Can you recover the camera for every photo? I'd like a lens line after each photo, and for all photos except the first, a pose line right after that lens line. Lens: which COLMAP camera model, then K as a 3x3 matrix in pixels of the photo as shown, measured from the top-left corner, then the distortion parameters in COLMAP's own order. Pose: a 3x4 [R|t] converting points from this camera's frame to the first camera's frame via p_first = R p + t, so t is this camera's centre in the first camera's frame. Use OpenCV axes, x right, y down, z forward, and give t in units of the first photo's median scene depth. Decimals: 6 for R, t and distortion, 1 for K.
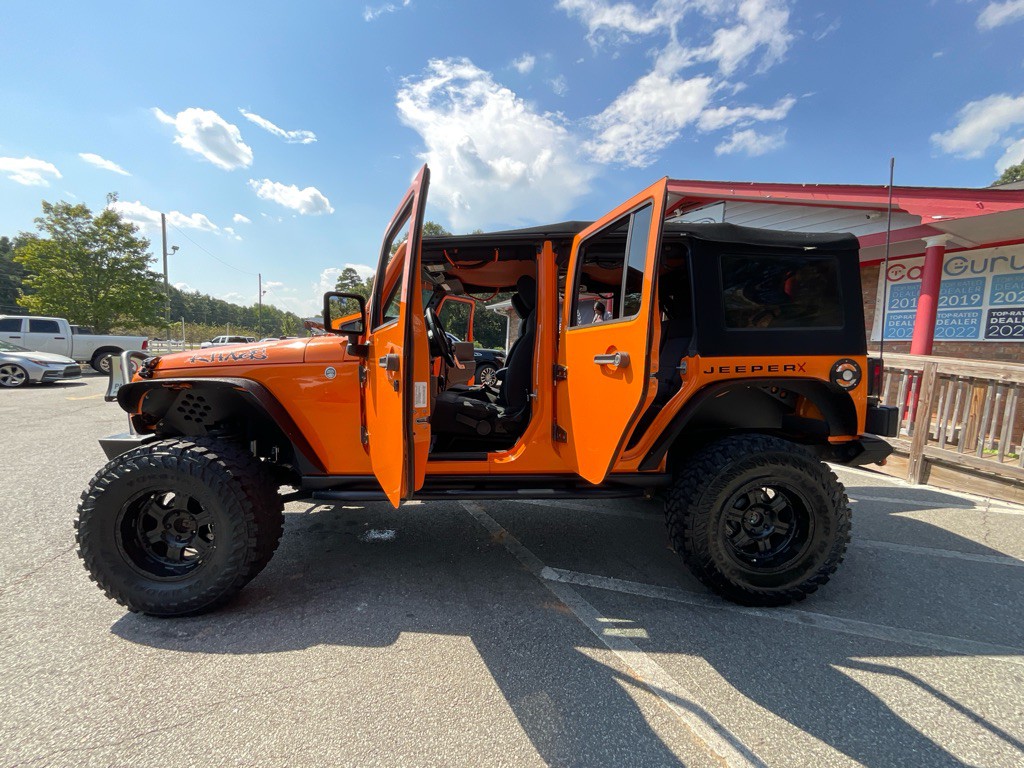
lens RADIAL K [[415.3, 0, 510.0], [0, 415.3, 389.8], [0, 0, 1]] dist [-0.005947, 0.000276]
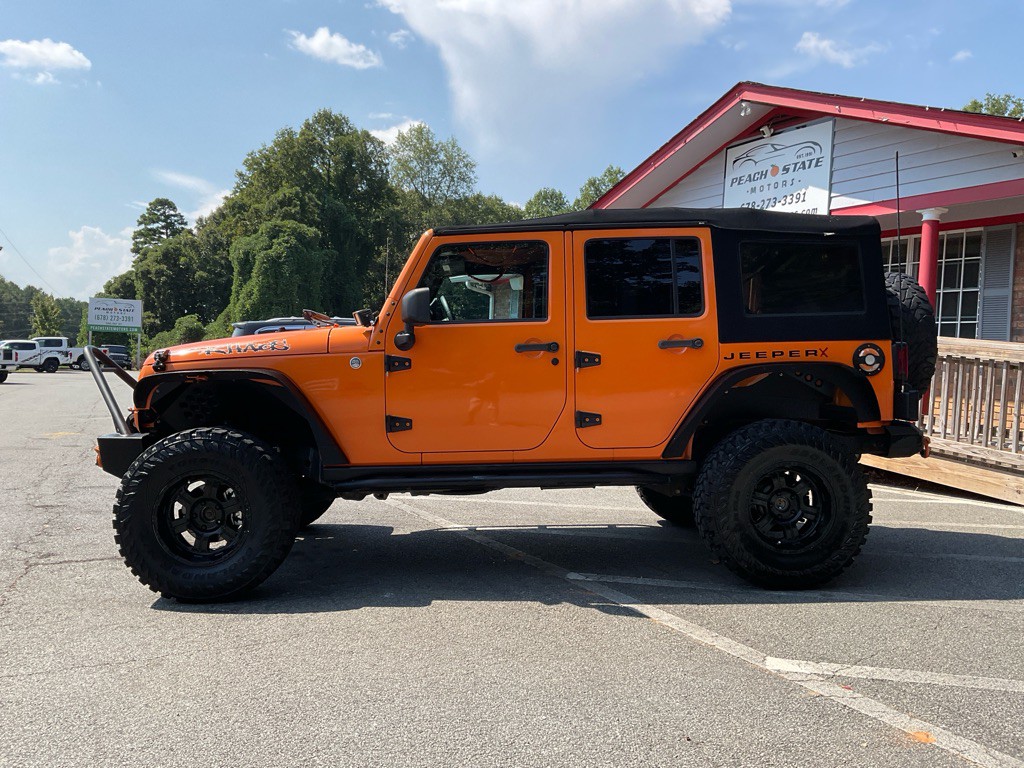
lens RADIAL K [[854.3, 0, 493.1], [0, 854.3, 382.9], [0, 0, 1]] dist [0.014777, -0.000708]
pose [[0.999882, -0.010597, 0.011093, -0.117339], [0.011329, 0.997610, -0.068159, 0.150940], [-0.010344, 0.068277, 0.997613, -1.048232]]
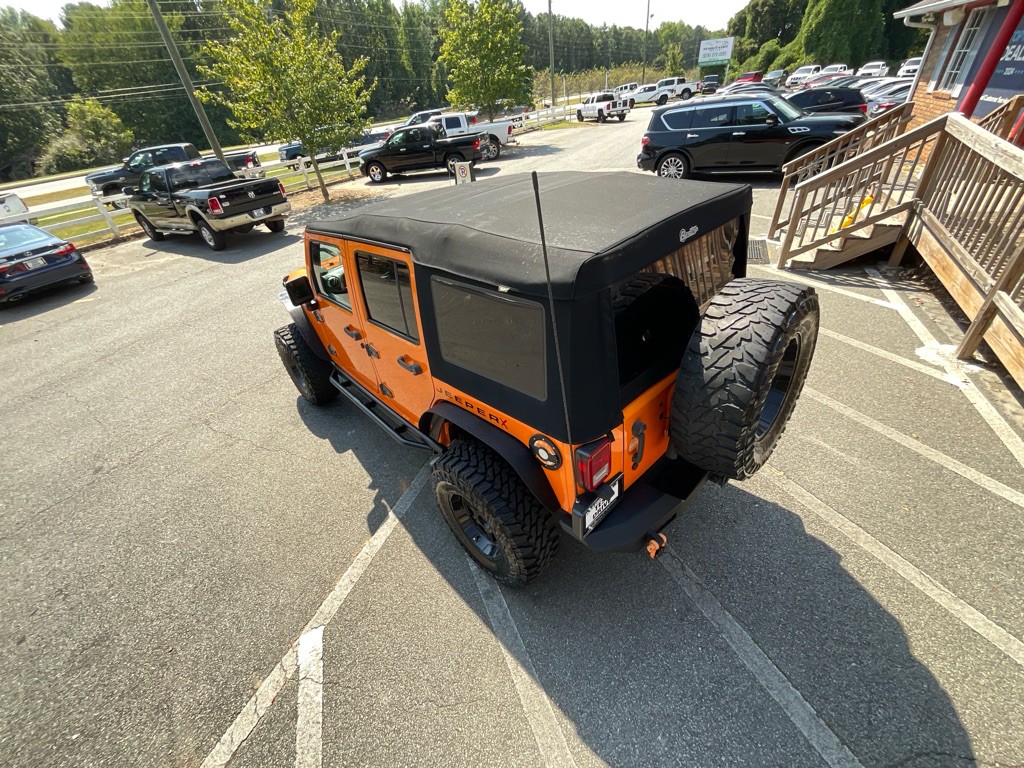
lens RADIAL K [[415.1, 0, 506.8], [0, 415.1, 380.9], [0, 0, 1]] dist [0.000219, -0.000567]
pose [[0.657754, 0.338300, -0.672988, 1.260716], [0.057486, 0.868315, 0.492671, -0.556550], [0.751036, -0.362744, 0.551690, 0.554954]]
